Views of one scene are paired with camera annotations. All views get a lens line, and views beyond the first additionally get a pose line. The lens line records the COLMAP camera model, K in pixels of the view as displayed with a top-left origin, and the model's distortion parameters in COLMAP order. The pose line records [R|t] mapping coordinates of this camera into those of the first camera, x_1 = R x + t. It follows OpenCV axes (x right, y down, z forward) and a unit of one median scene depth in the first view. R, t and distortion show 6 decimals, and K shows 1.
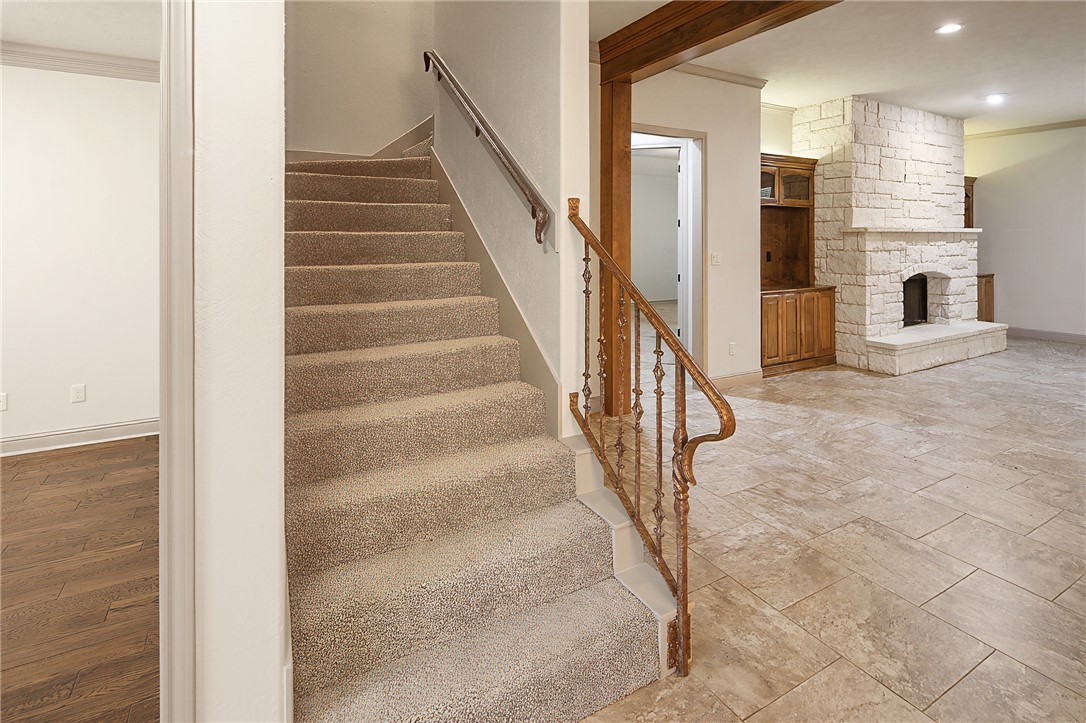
lens RADIAL K [[531.3, 0, 538.3], [0, 531.3, 237.9], [0, 0, 1]] dist [0.003305, -0.001661]
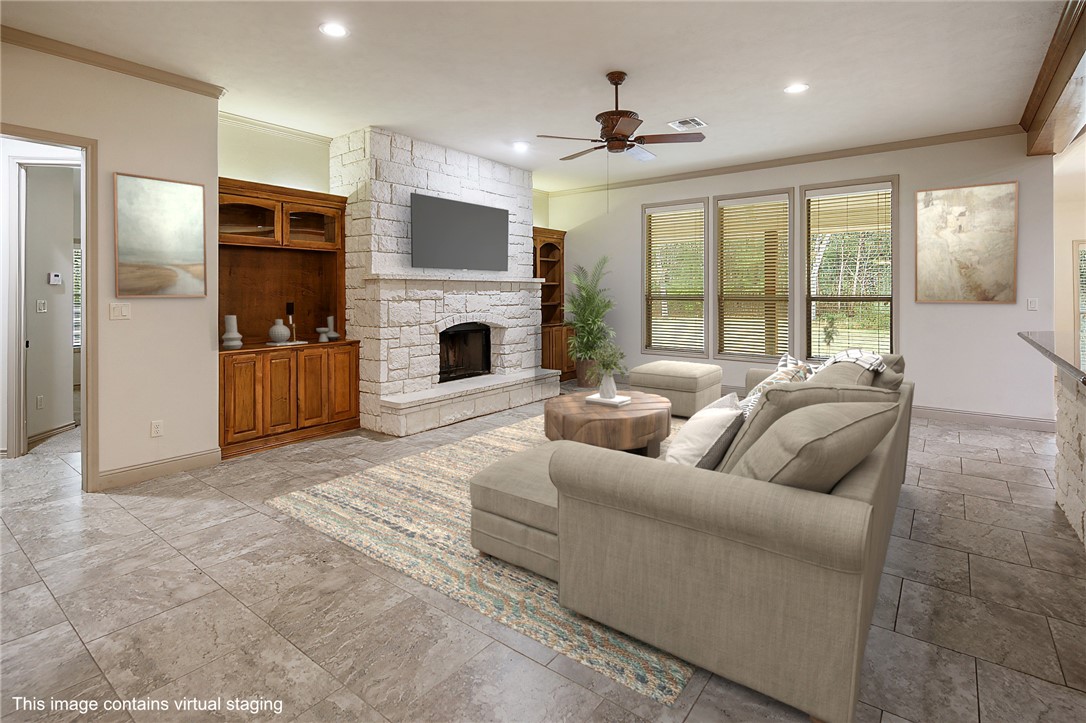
lens RADIAL K [[531.3, 0, 521.1], [0, 531.3, 298.4], [0, 0, 1]] dist [0.003305, -0.001661]
pose [[0.924161, -0.007191, 0.381935, 0.472662], [0.005164, 0.999967, 0.006332, 0.016383], [-0.381968, -0.003879, 0.924167, 0.078053]]
